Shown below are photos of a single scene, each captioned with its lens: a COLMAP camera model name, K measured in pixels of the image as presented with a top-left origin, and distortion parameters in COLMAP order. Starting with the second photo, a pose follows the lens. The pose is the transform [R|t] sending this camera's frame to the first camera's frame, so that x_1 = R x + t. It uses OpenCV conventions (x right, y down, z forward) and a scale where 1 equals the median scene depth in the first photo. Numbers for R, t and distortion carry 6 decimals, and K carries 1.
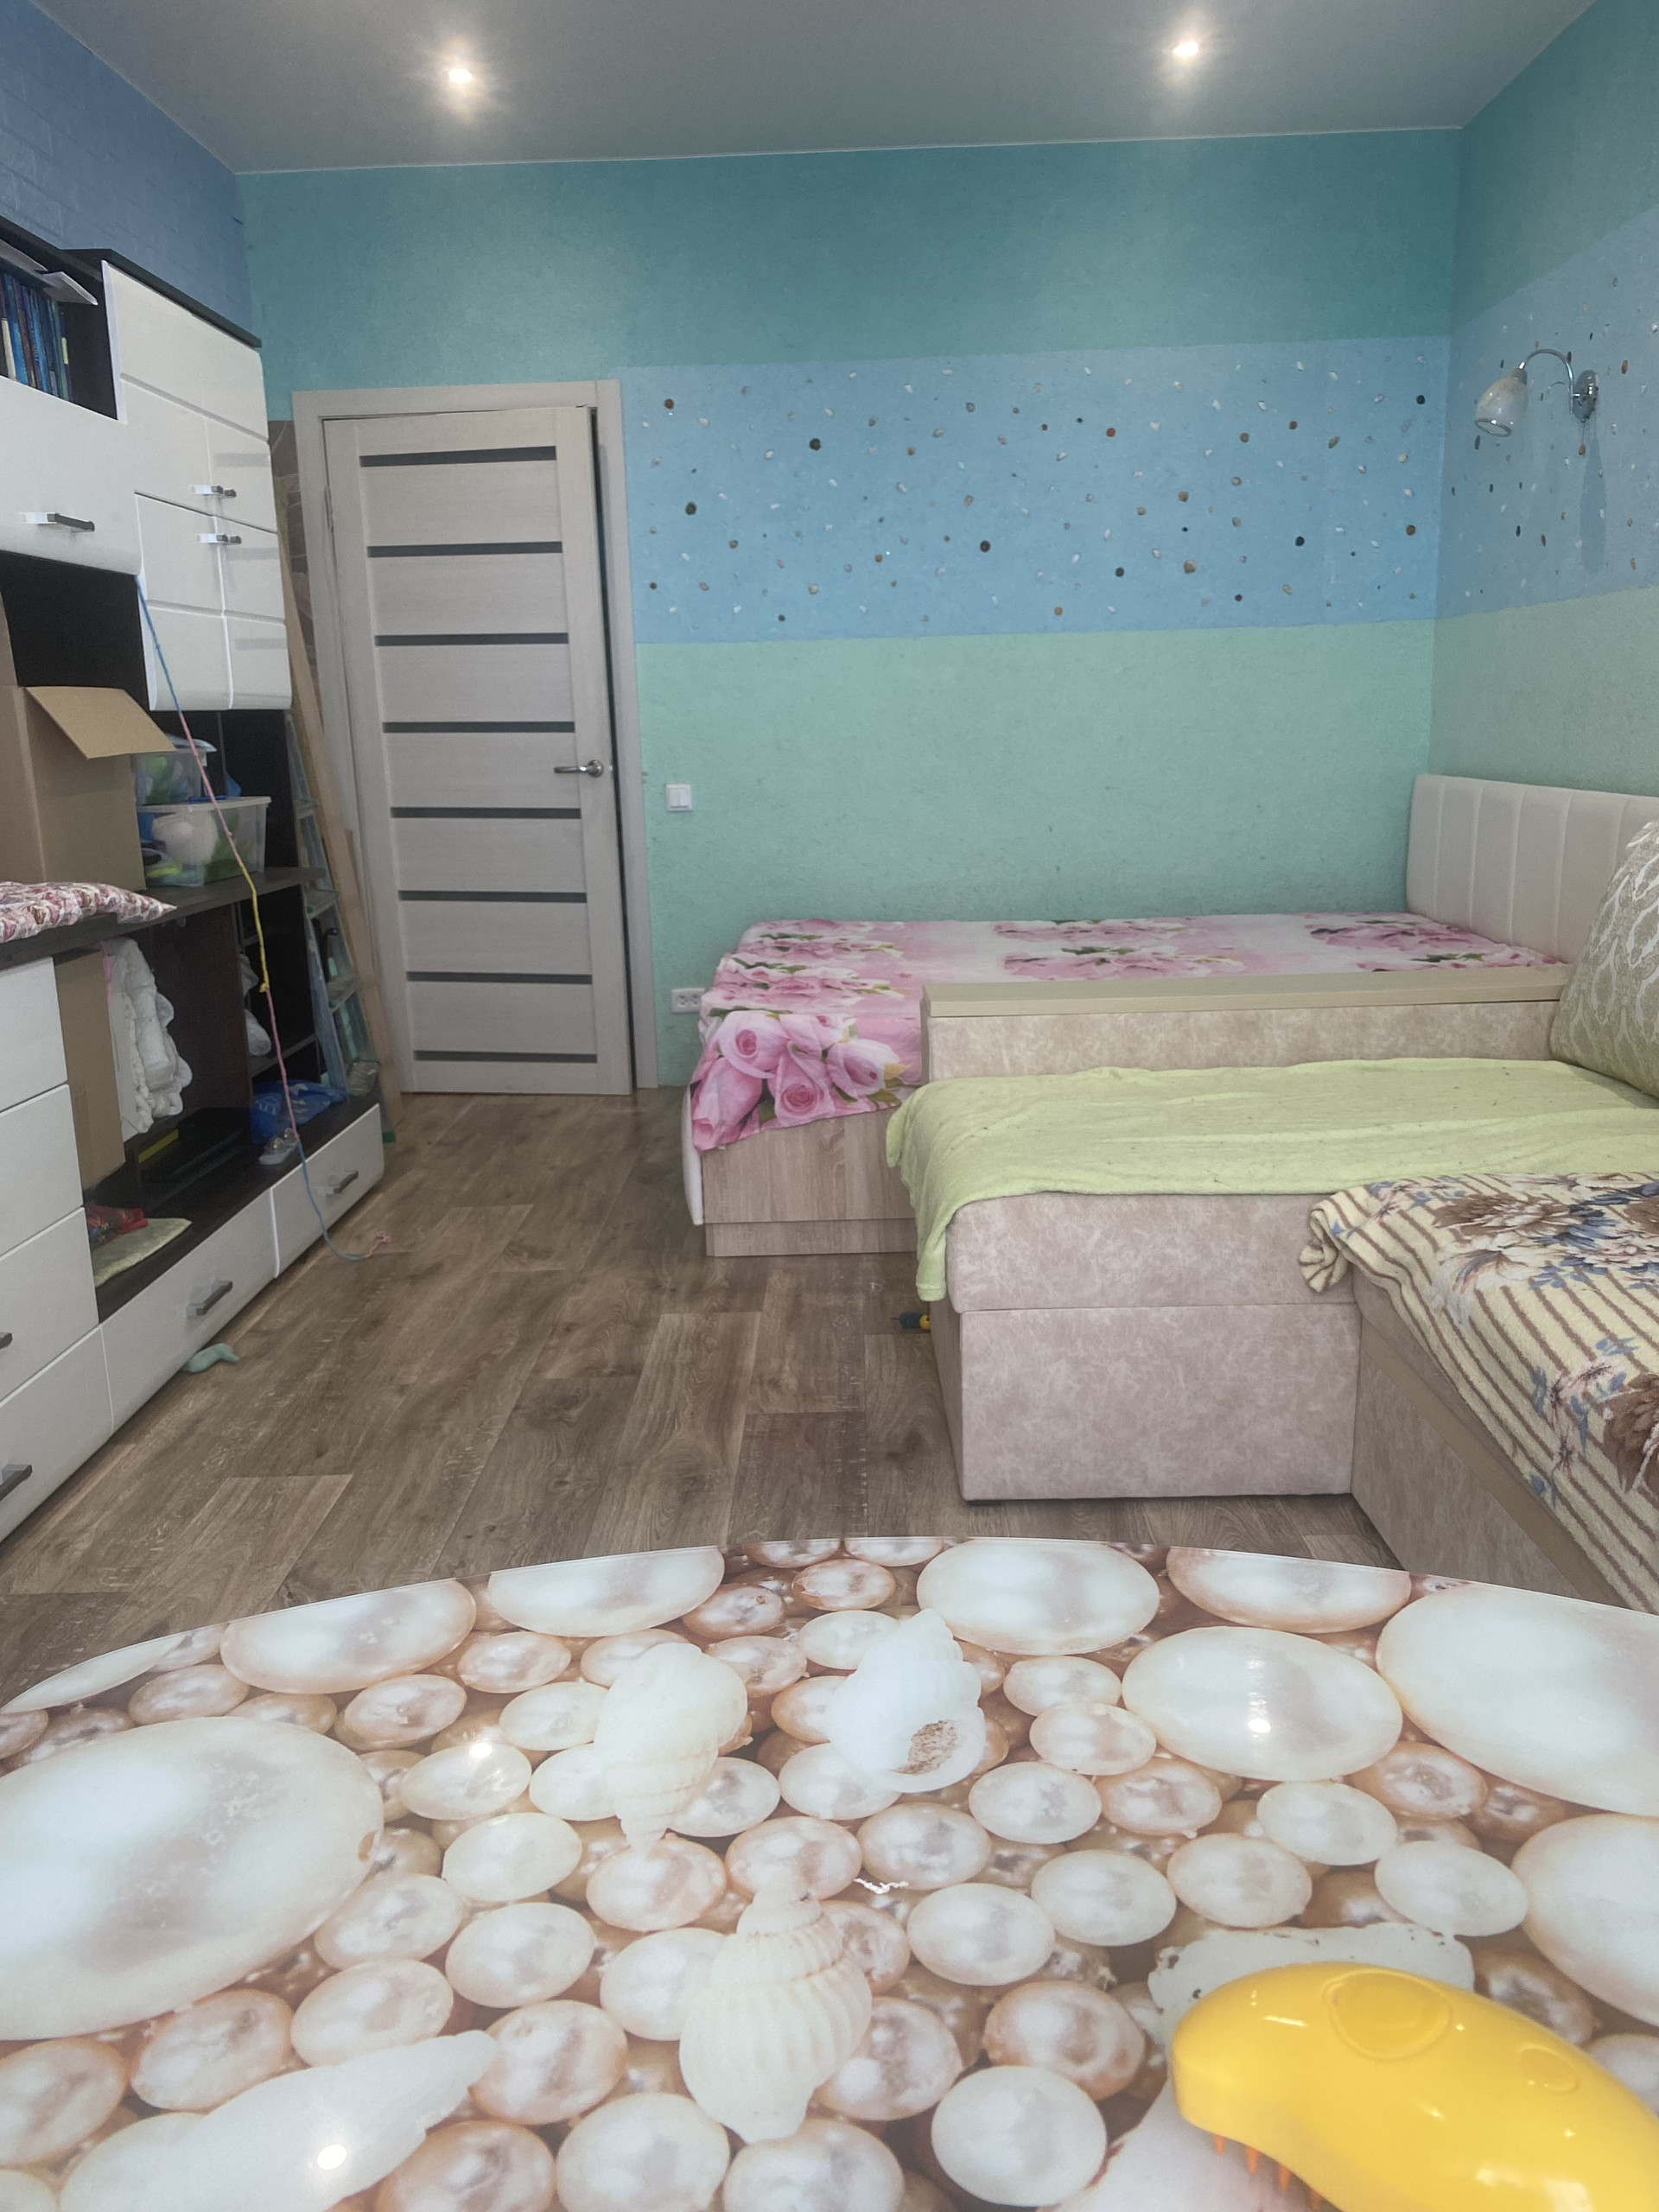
lens RADIAL K [[1694.2, 0, 823.8], [0, 1694.2, 1106.4], [0, 0, 1]] dist [0.084778, -0.161744]
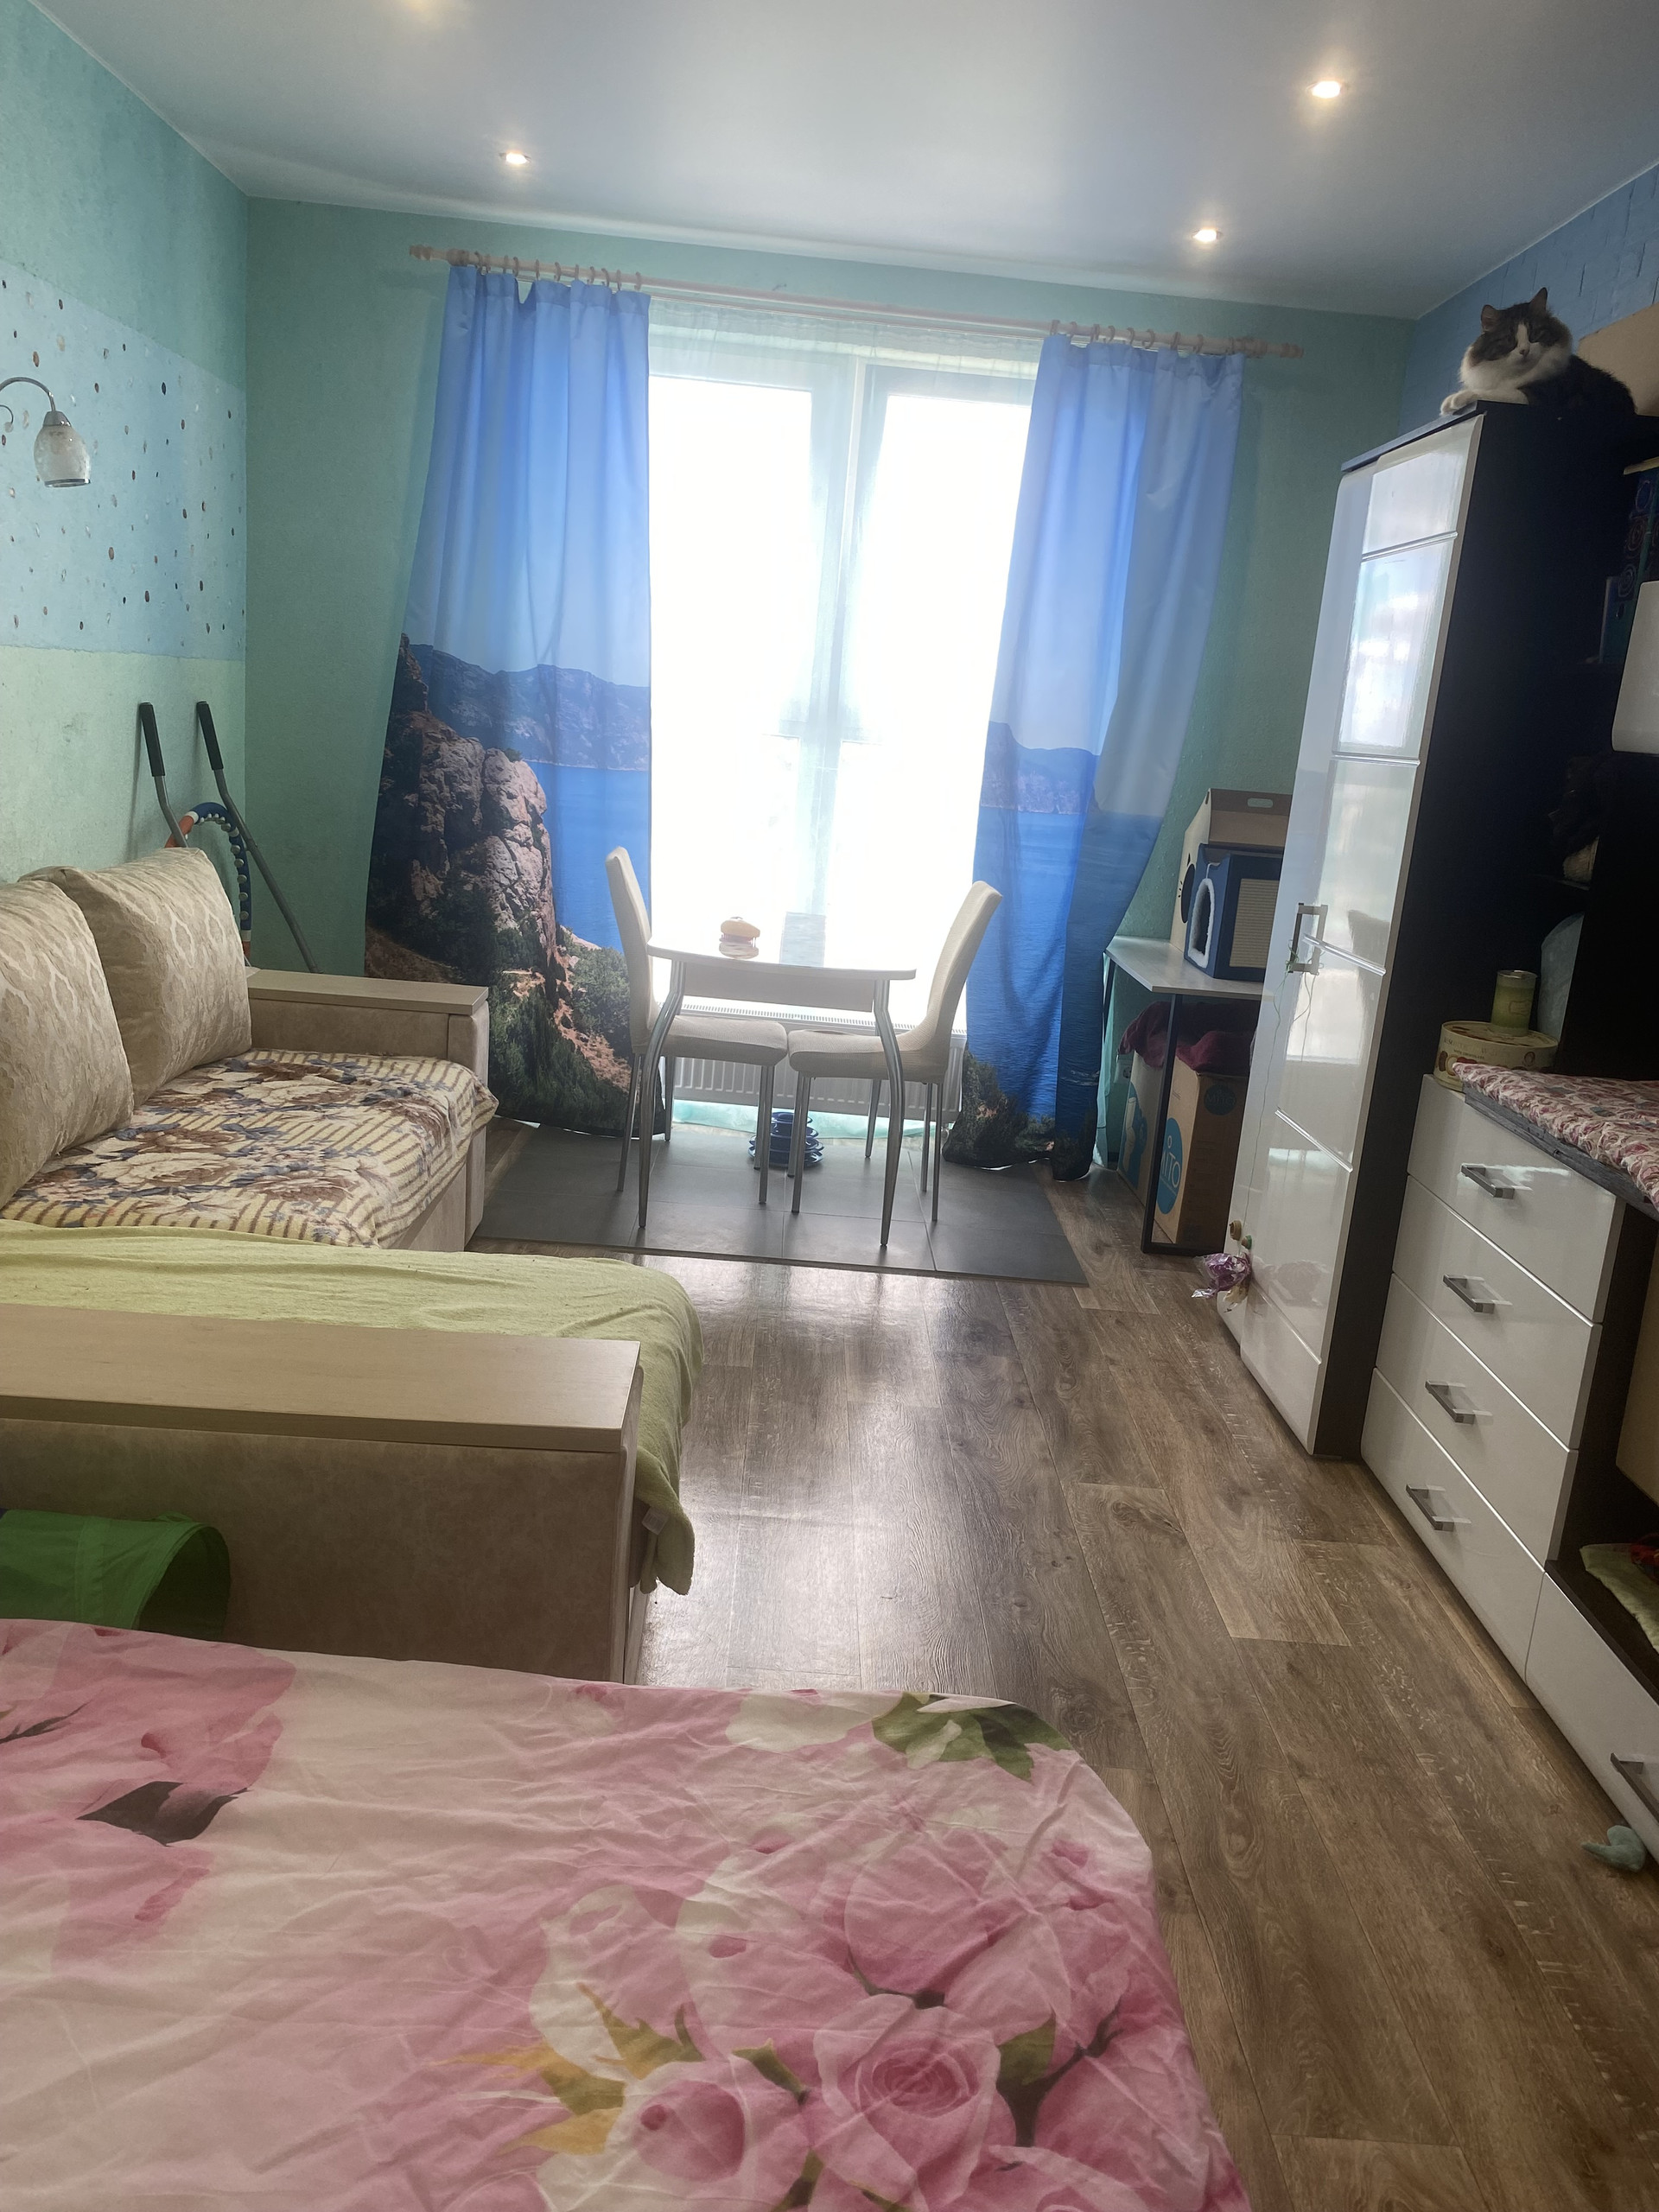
lens RADIAL K [[1681.0, 0, 847.4], [0, 1681.0, 1101.7], [0, 0, 1]] dist [0.041230, -0.070054]
pose [[-0.997462, -0.051189, -0.049487, 0.022278], [-0.067753, 0.896039, 0.438775, -0.506469], [0.021882, 0.441014, -0.897233, 1.776158]]
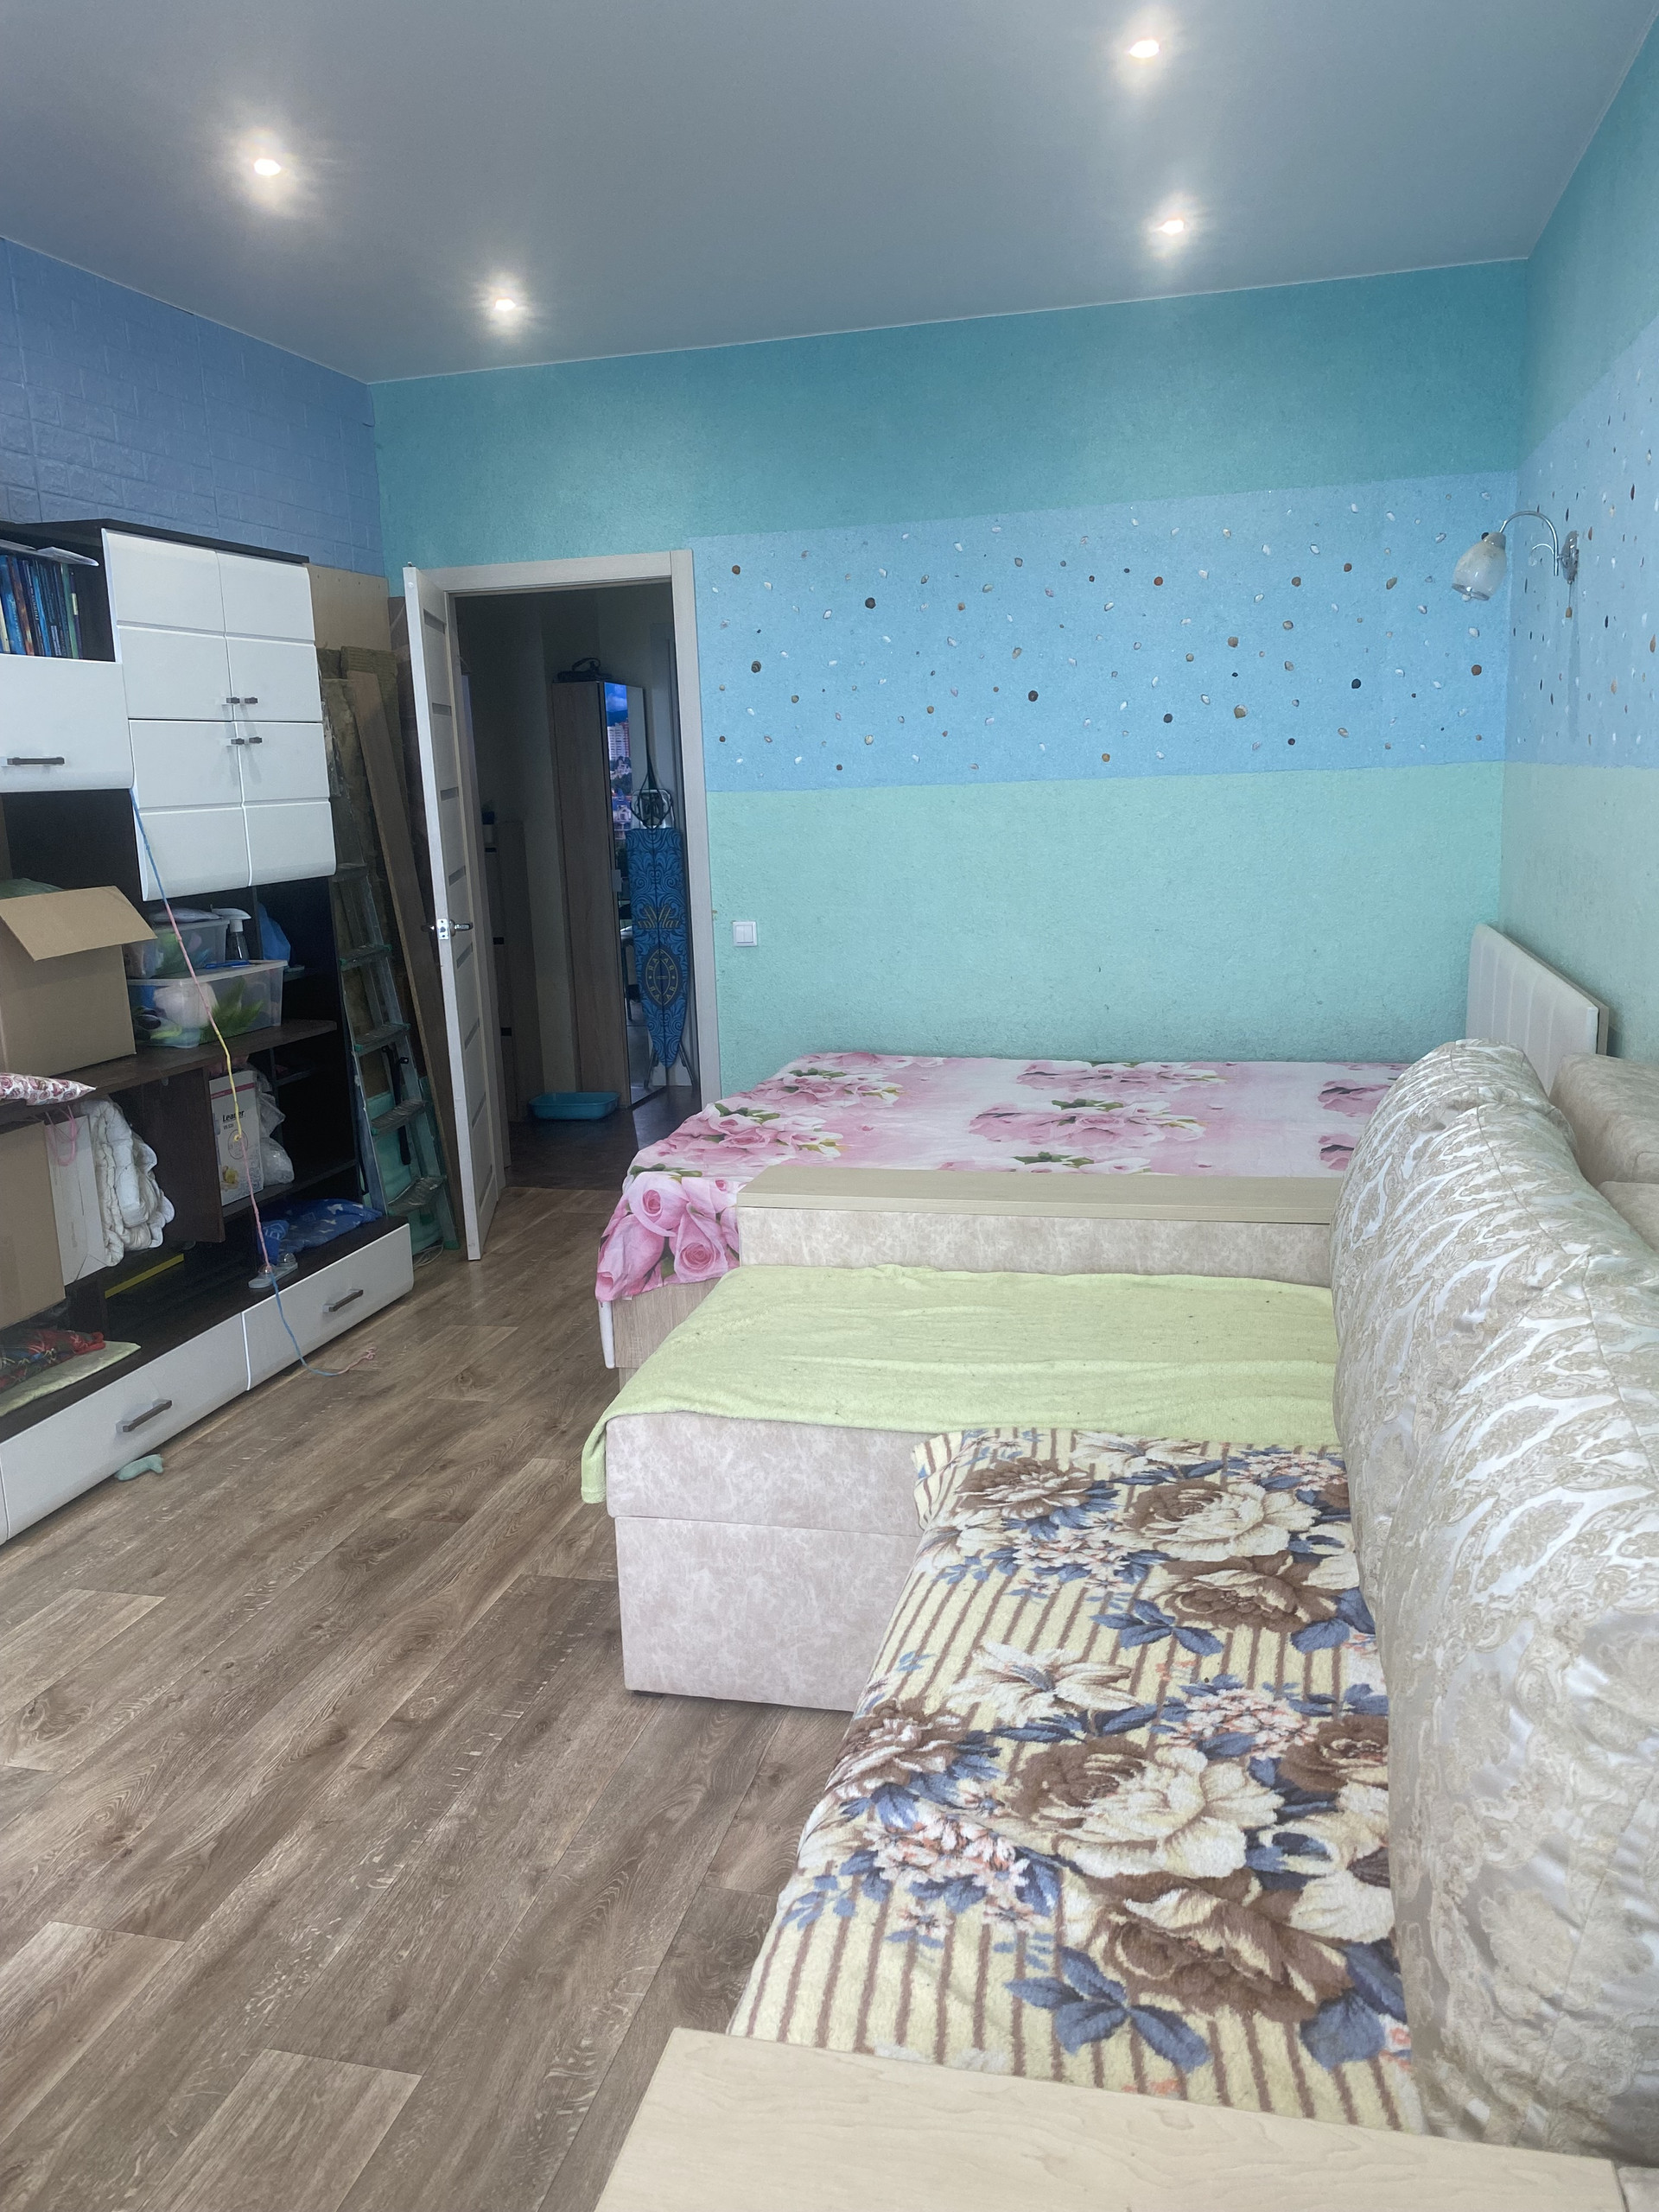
lens RADIAL K [[1680.8, 0, 814.5], [0, 1680.8, 1109.3], [0, 0, 1]] dist [0.135209, -0.320349]
pose [[0.971071, 0.037540, -0.235821, 0.409289], [-0.042050, 0.999016, -0.014120, -0.115604], [0.235059, 0.023628, 0.971694, -0.019545]]
